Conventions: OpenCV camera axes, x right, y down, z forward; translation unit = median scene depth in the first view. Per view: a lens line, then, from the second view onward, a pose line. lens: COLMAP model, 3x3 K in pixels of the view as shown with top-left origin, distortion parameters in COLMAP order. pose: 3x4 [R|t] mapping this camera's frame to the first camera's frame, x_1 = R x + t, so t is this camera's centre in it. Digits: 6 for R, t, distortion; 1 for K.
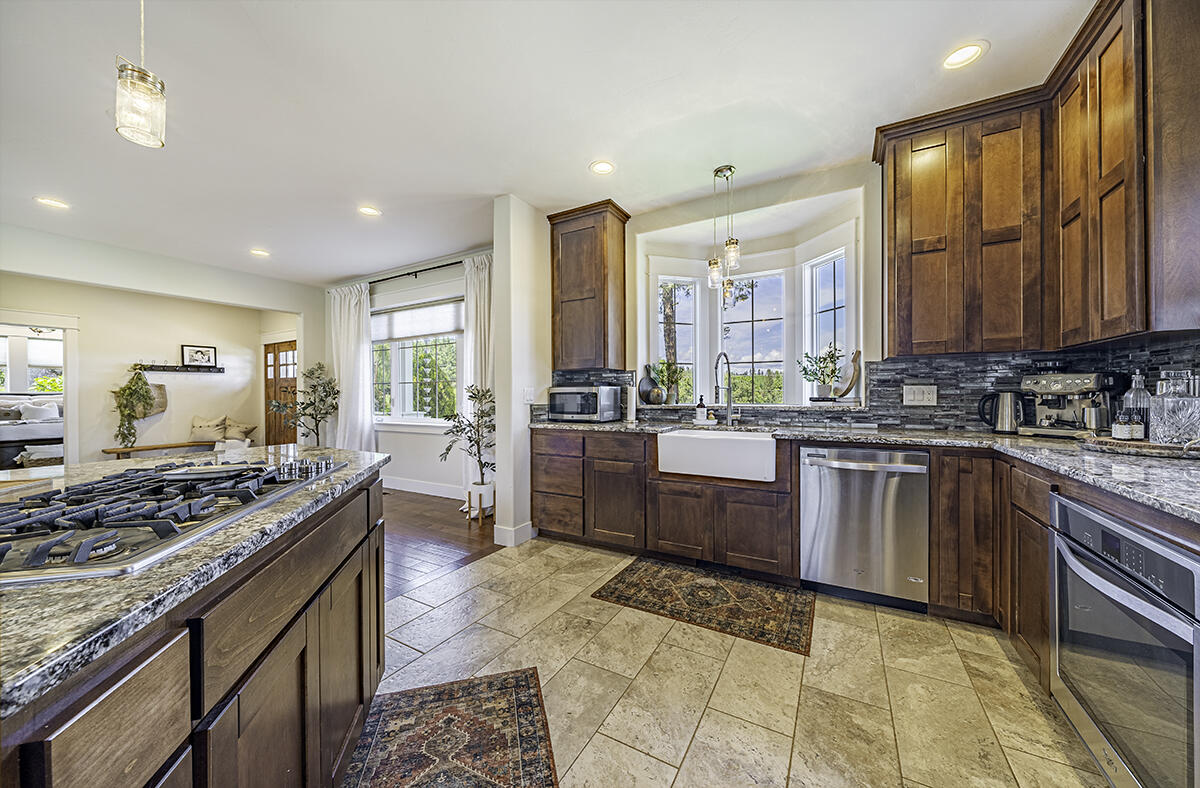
lens RADIAL K [[427.5, 0, 608.6], [0, 427.5, 395.4], [0, 0, 1]] dist [-0.002599, -0.000119]
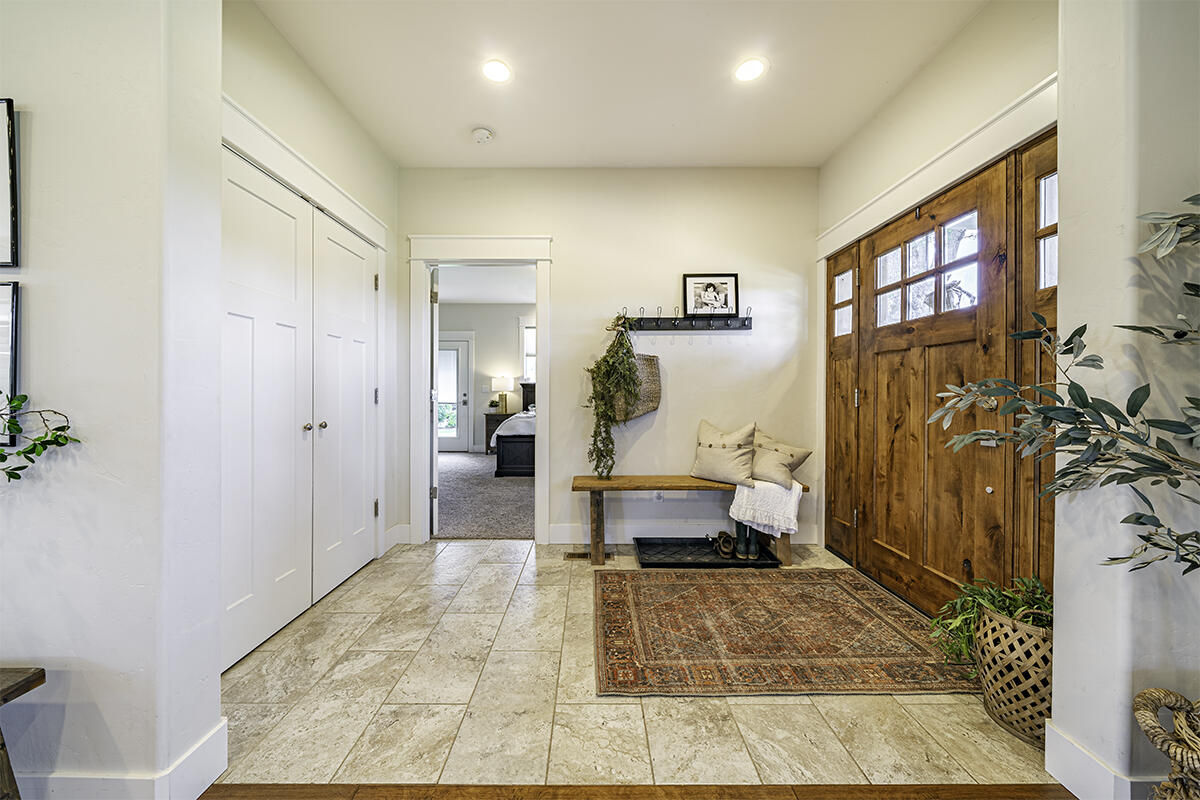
lens RADIAL K [[427.5, 0, 597.5], [0, 427.5, 393.9], [0, 0, 1]] dist [-0.002599, -0.000119]
pose [[0.515949, 0.014672, -0.856494, -0.625613], [-0.009480, 0.999890, 0.011417, 0.013923], [0.856567, 0.002228, 0.516031, 0.657532]]
